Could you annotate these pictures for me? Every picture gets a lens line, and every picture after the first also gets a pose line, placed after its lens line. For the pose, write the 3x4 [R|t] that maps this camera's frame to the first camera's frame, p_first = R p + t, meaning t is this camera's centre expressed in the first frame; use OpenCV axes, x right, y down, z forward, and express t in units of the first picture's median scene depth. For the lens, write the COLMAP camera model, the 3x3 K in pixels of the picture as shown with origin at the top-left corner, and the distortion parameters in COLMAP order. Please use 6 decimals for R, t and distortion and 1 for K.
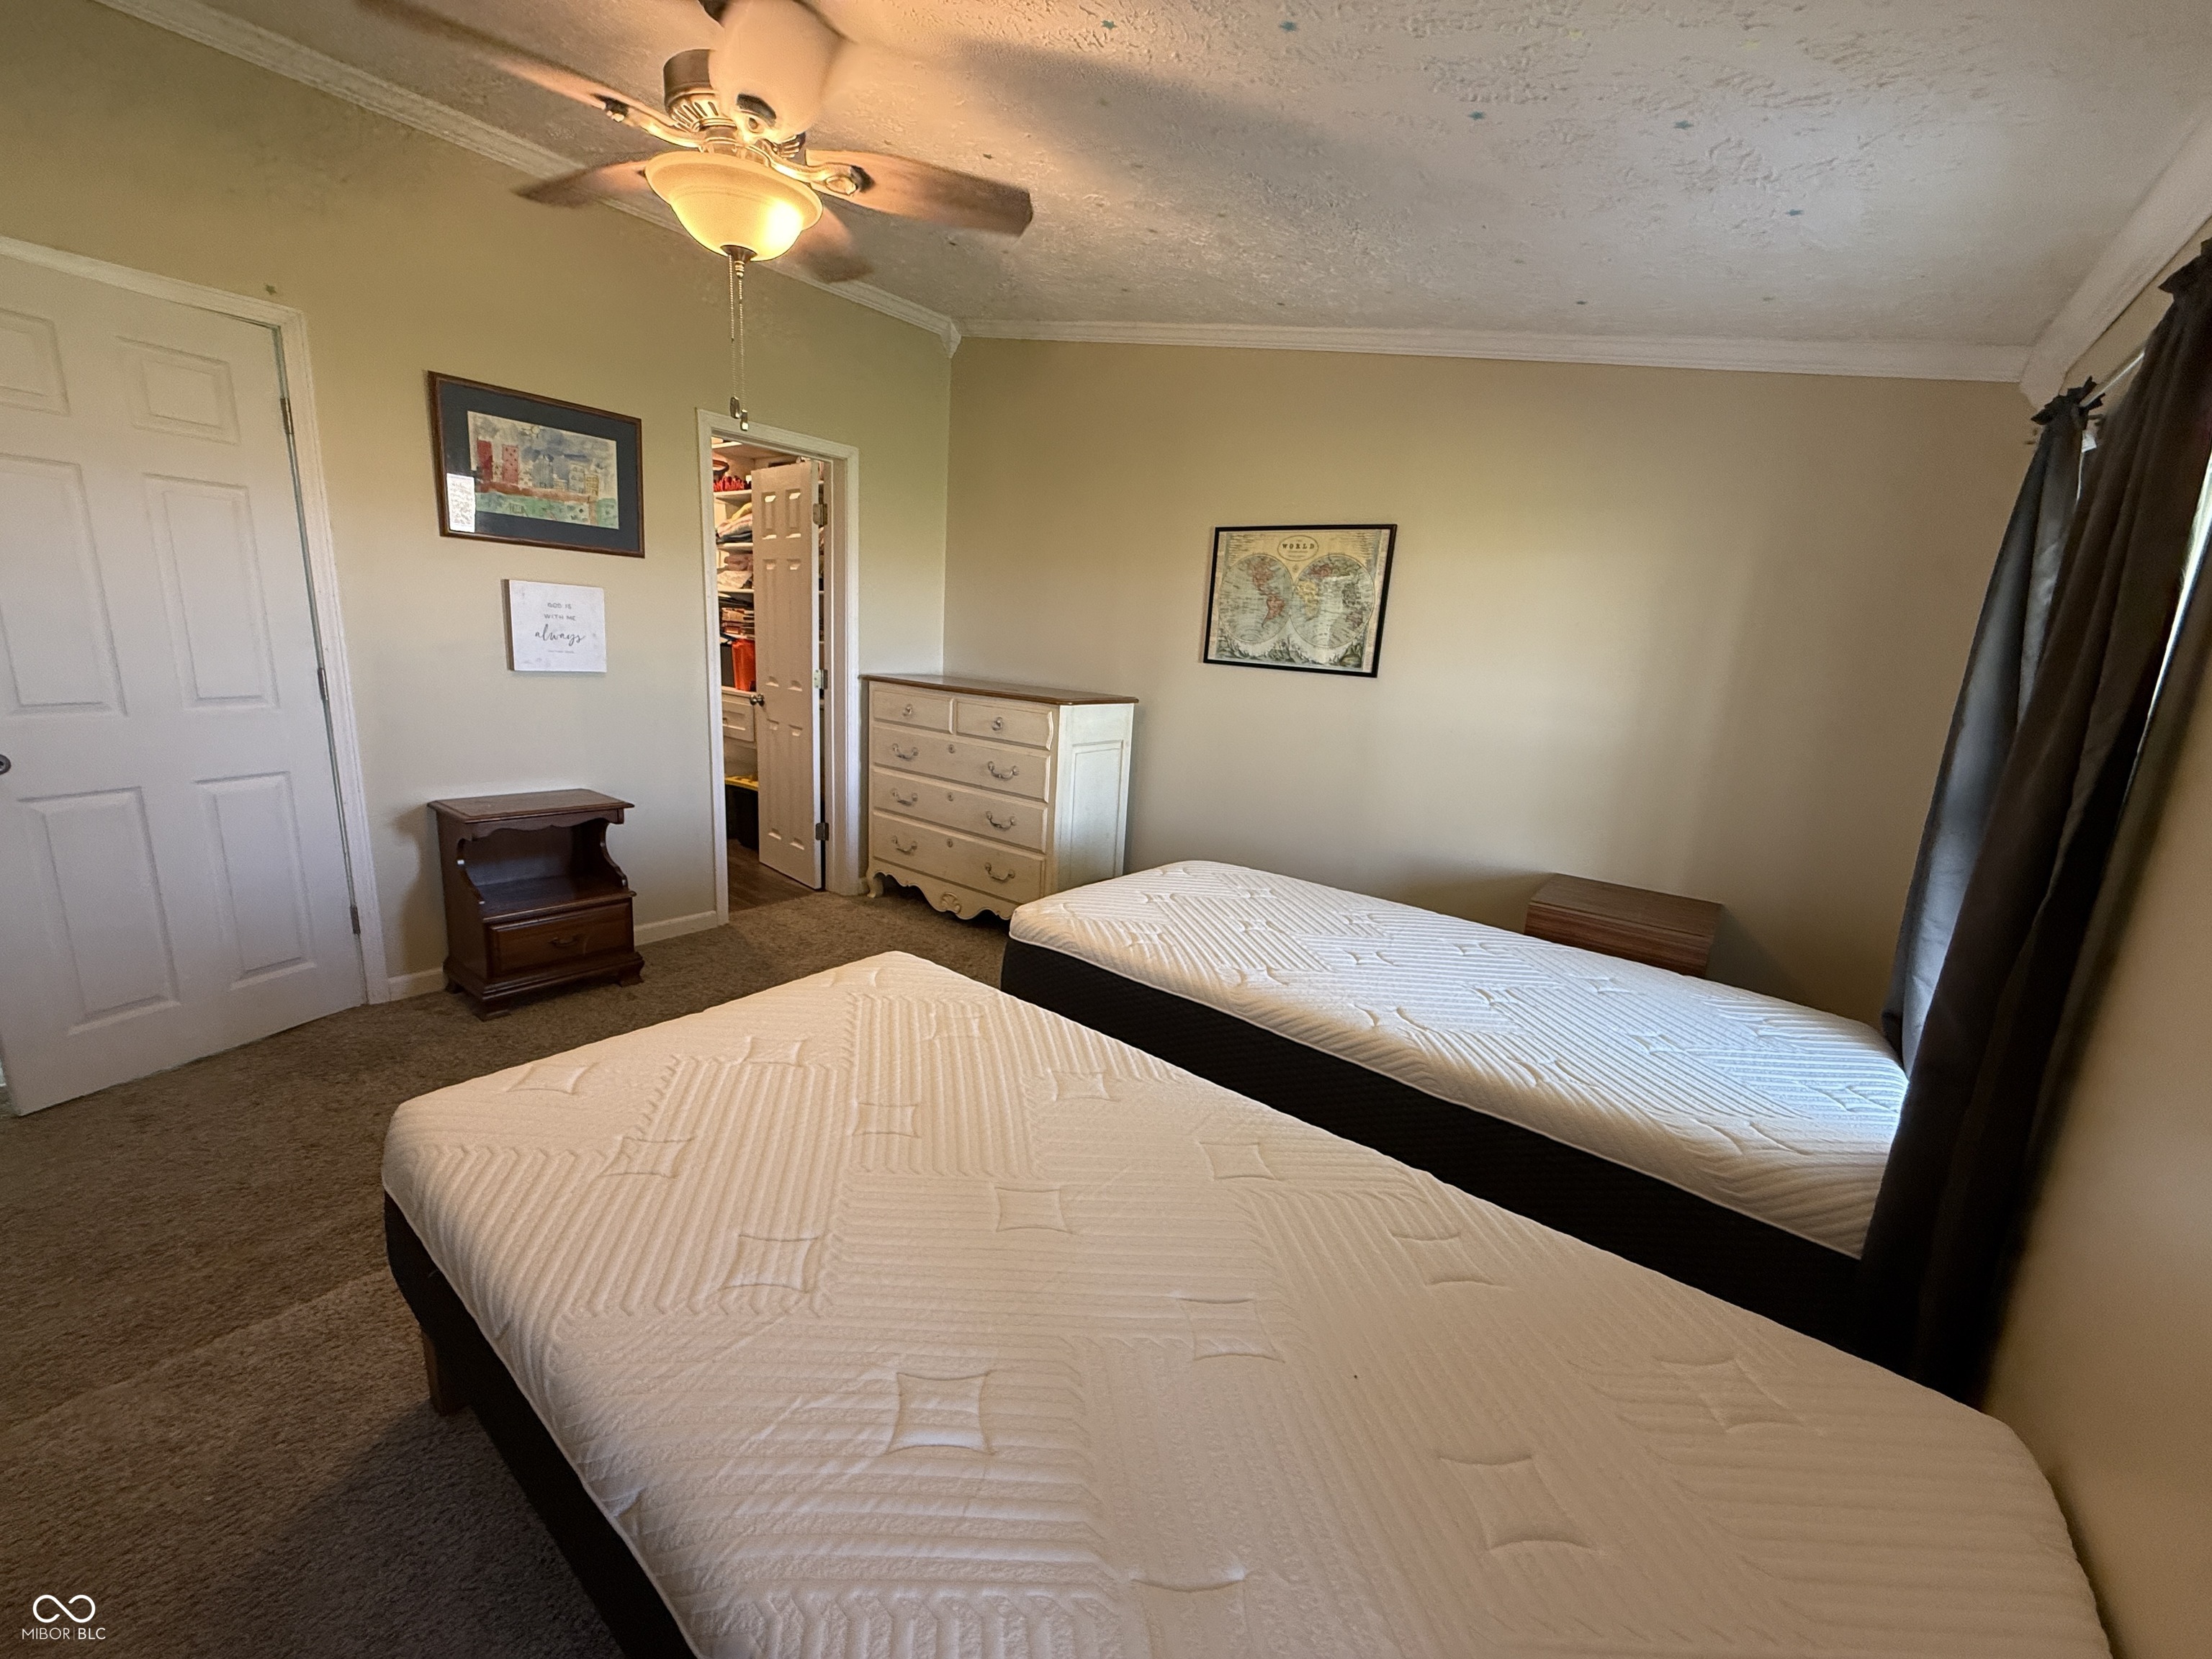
lens RADIAL K [[883.4, 0, 1099.0], [0, 883.4, 828.5], [0, 0, 1]] dist [-0.000810, 0.000381]
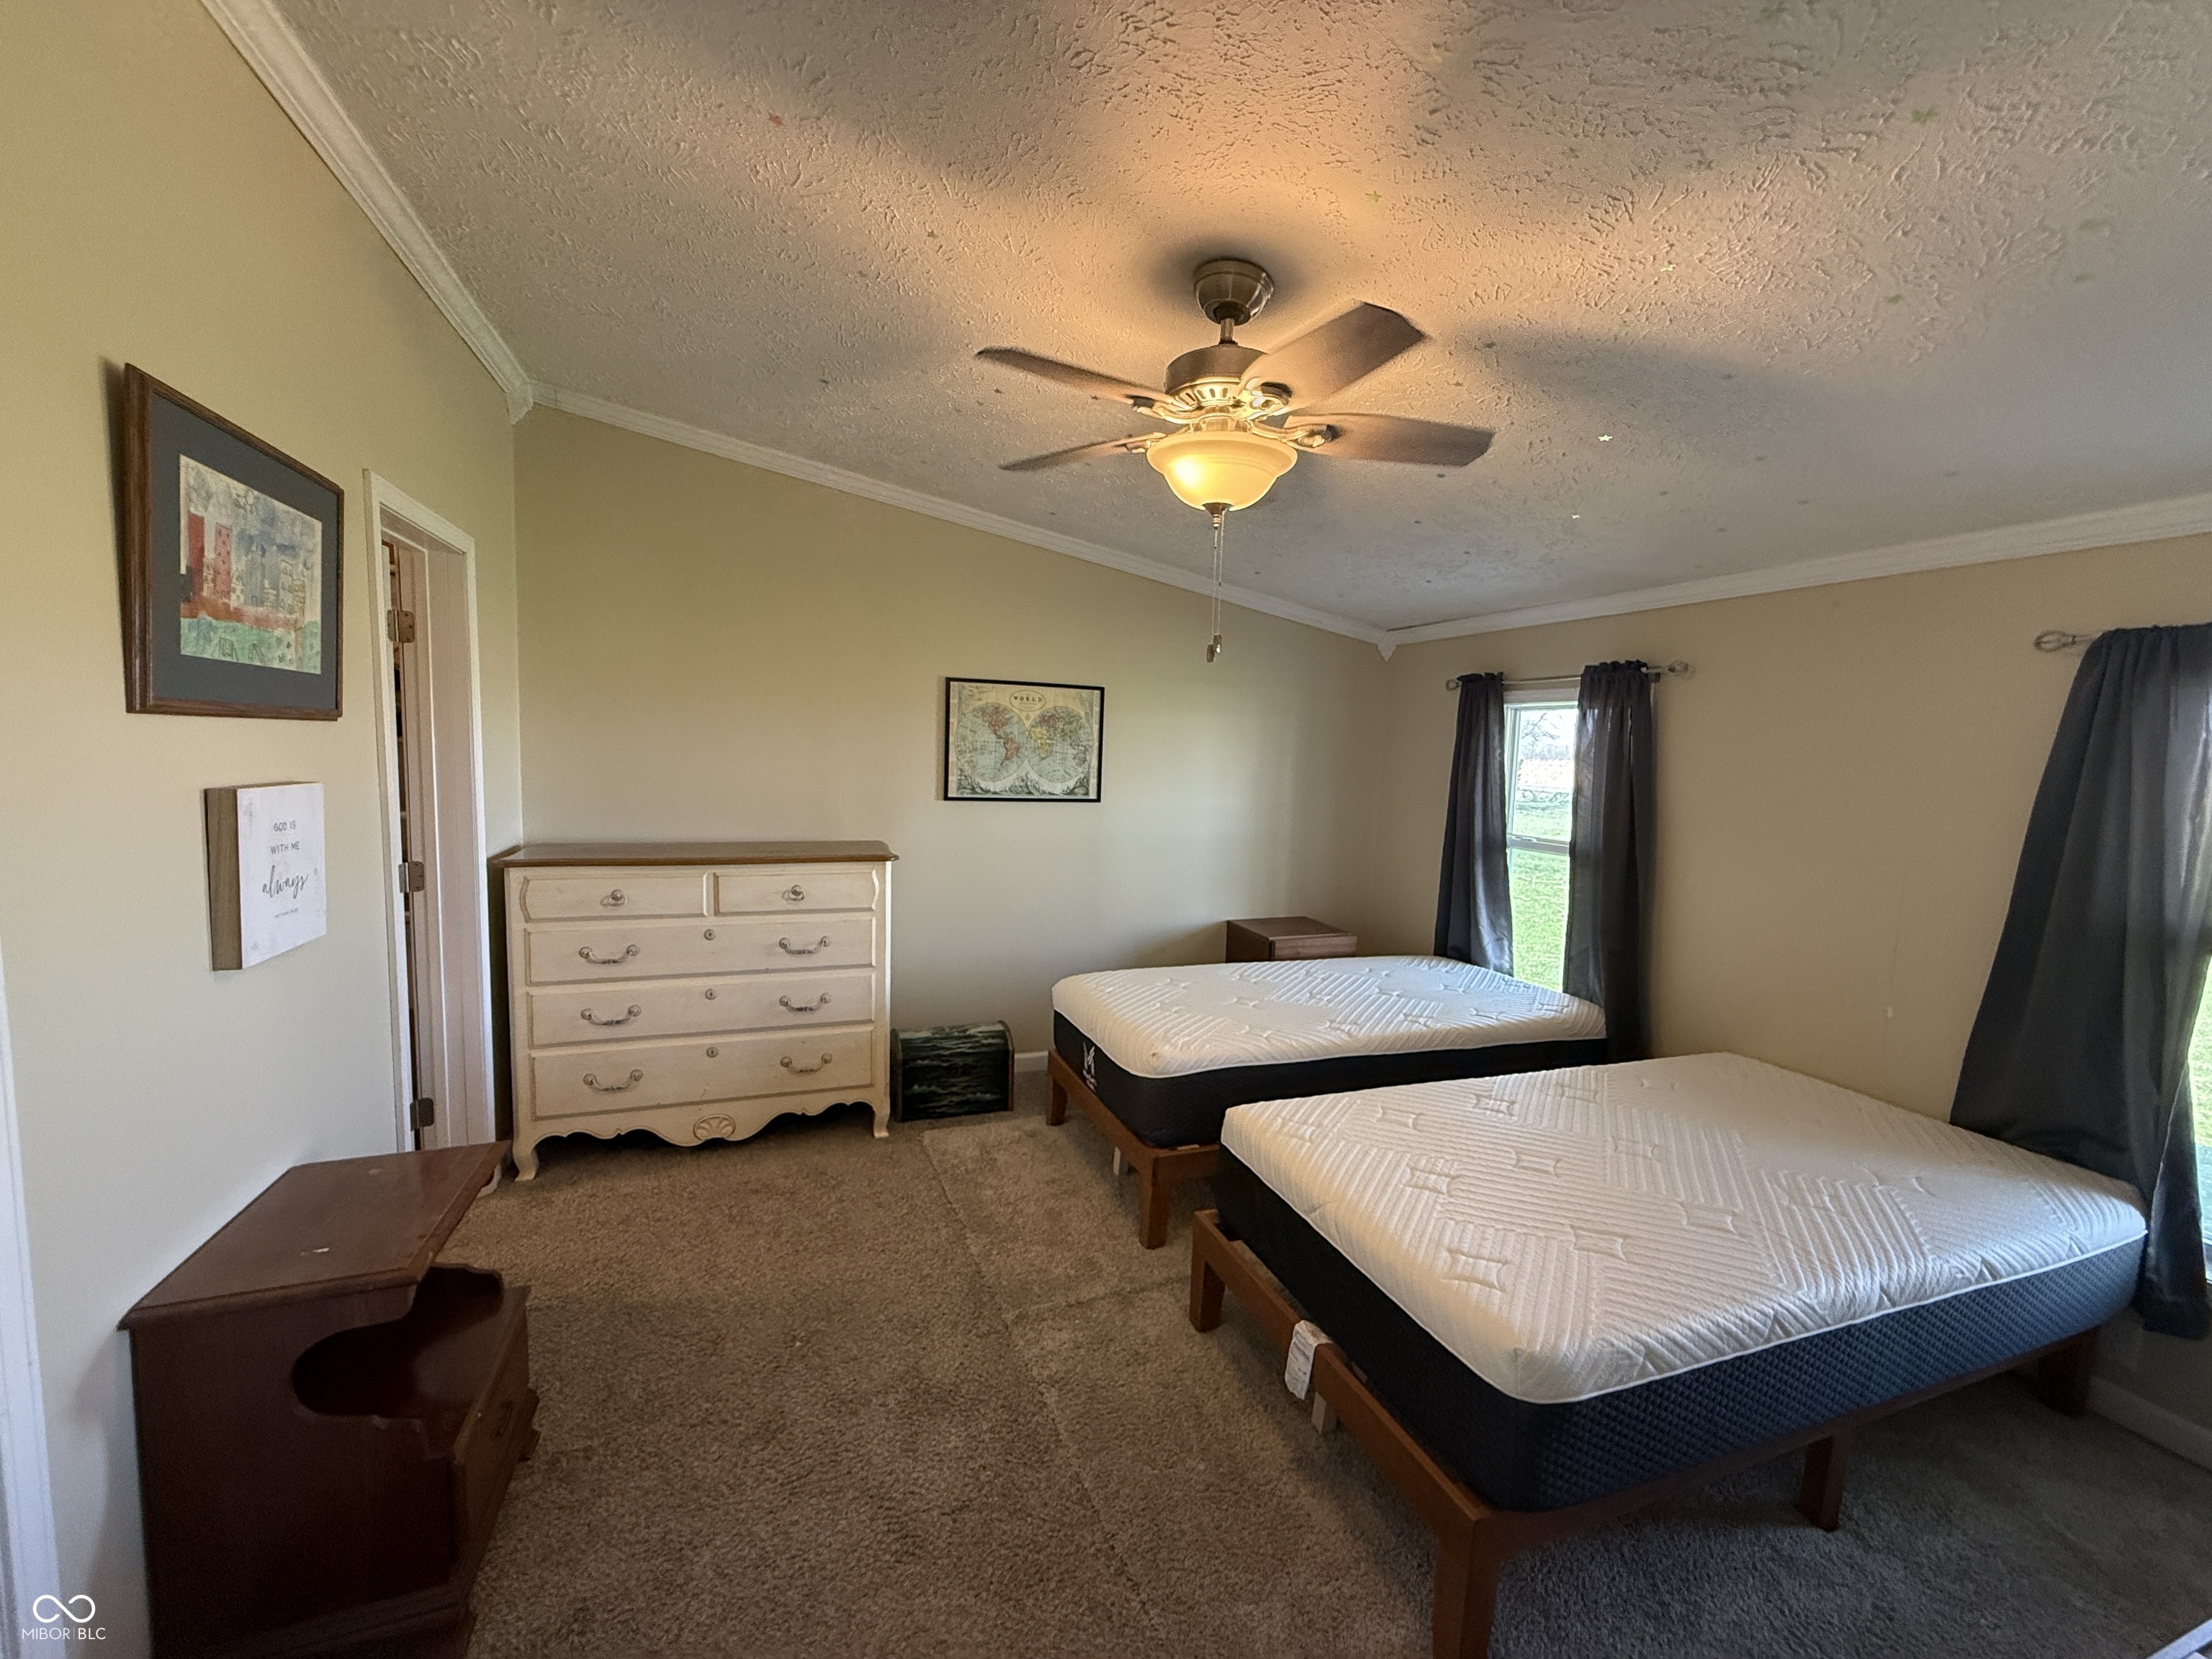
lens RADIAL K [[883.4, 0, 1100.6], [0, 883.4, 828.8], [0, 0, 1]] dist [-0.000810, 0.000381]
pose [[0.518595, -0.126356, 0.845632, -0.720101], [0.183617, 0.982403, 0.034188, -0.163441], [-0.835071, 0.137543, 0.532670, 0.295744]]
